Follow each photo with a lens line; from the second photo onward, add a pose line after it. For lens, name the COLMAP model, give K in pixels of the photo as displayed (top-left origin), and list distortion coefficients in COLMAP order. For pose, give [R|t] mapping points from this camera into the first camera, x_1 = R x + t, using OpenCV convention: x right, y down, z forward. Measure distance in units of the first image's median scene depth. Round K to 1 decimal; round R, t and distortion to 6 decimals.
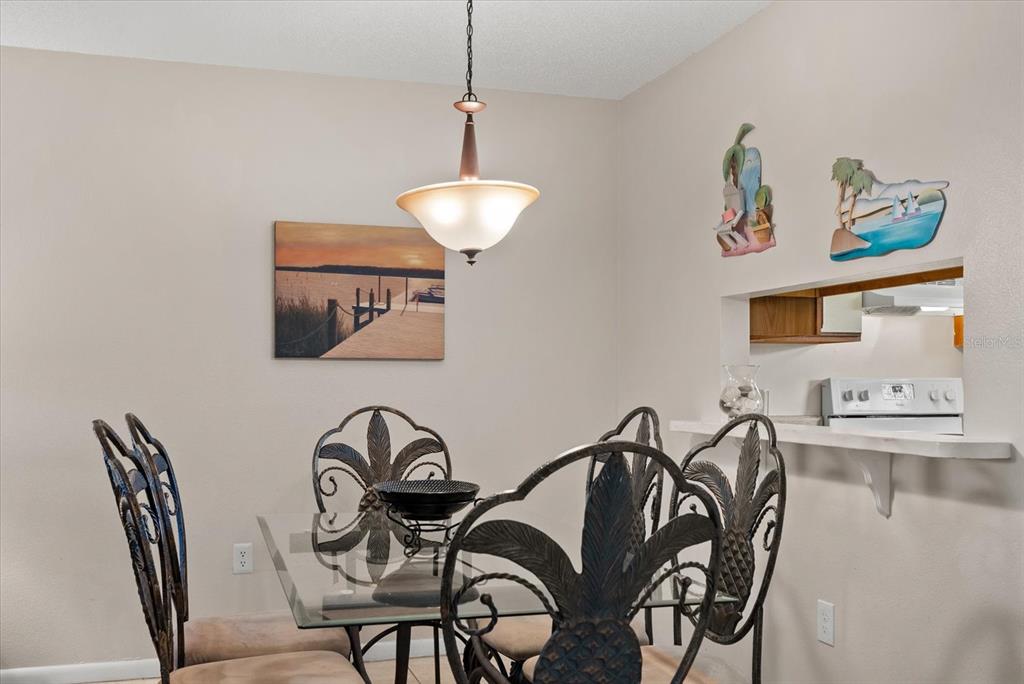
lens RADIAL K [[1010.5, 0, 510.4], [0, 1010.5, 388.1], [0, 0, 1]] dist [0.008364, 0.003509]
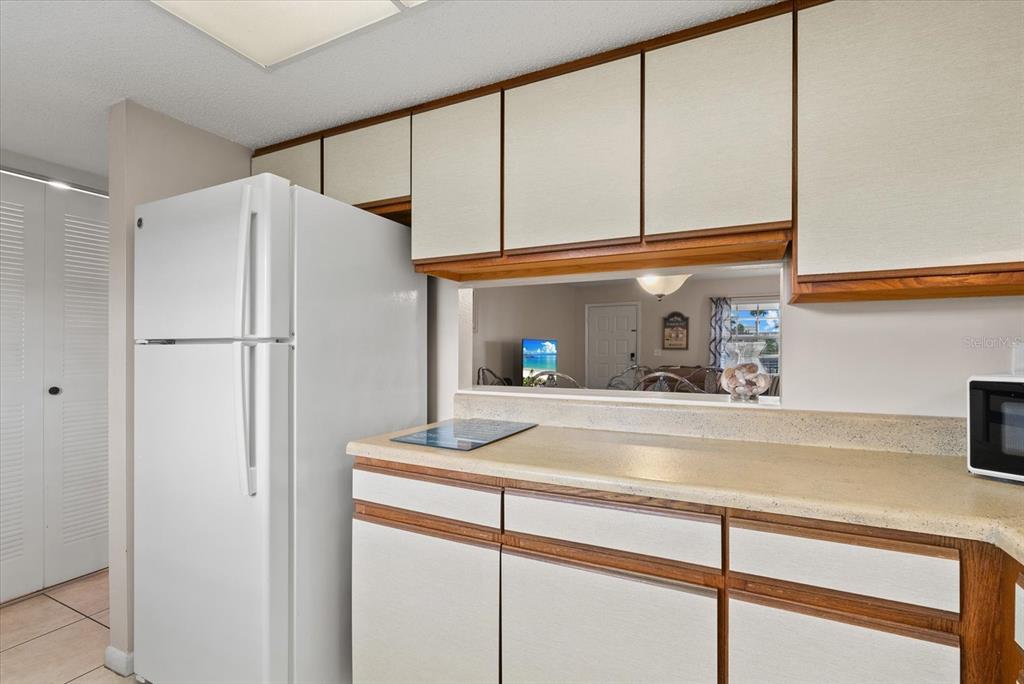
lens RADIAL K [[475.1, 0, 511.2], [0, 475.1, 356.2], [0, 0, 1]] dist [-0.000467, 0.000000]
pose [[-0.691884, 0.007060, -0.721974, 0.622079], [-0.005805, 0.999865, 0.015341, -0.012698], [0.721985, 0.014805, -0.691750, 1.005608]]
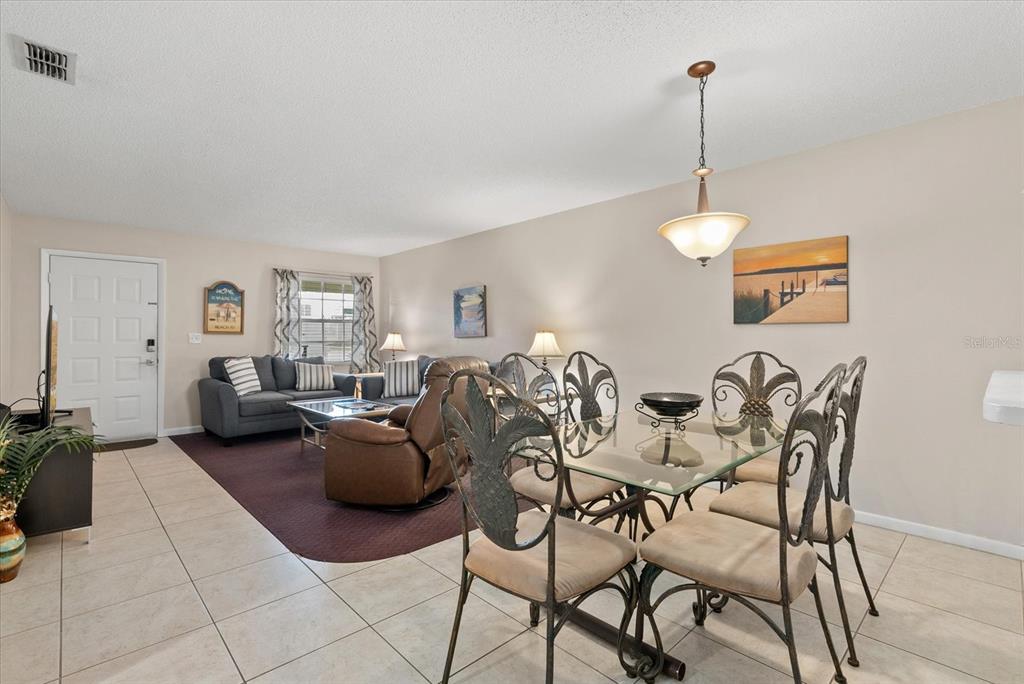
lens RADIAL K [[473.6, 0, 510.1], [0, 473.6, 336.2], [0, 0, 1]] dist [-0.002274, -0.000124]
pose [[0.442421, -0.004960, -0.896794, 0.354169], [-0.004096, 0.999963, -0.007551, -0.000147], [0.896798, 0.007014, 0.442384, 0.252747]]
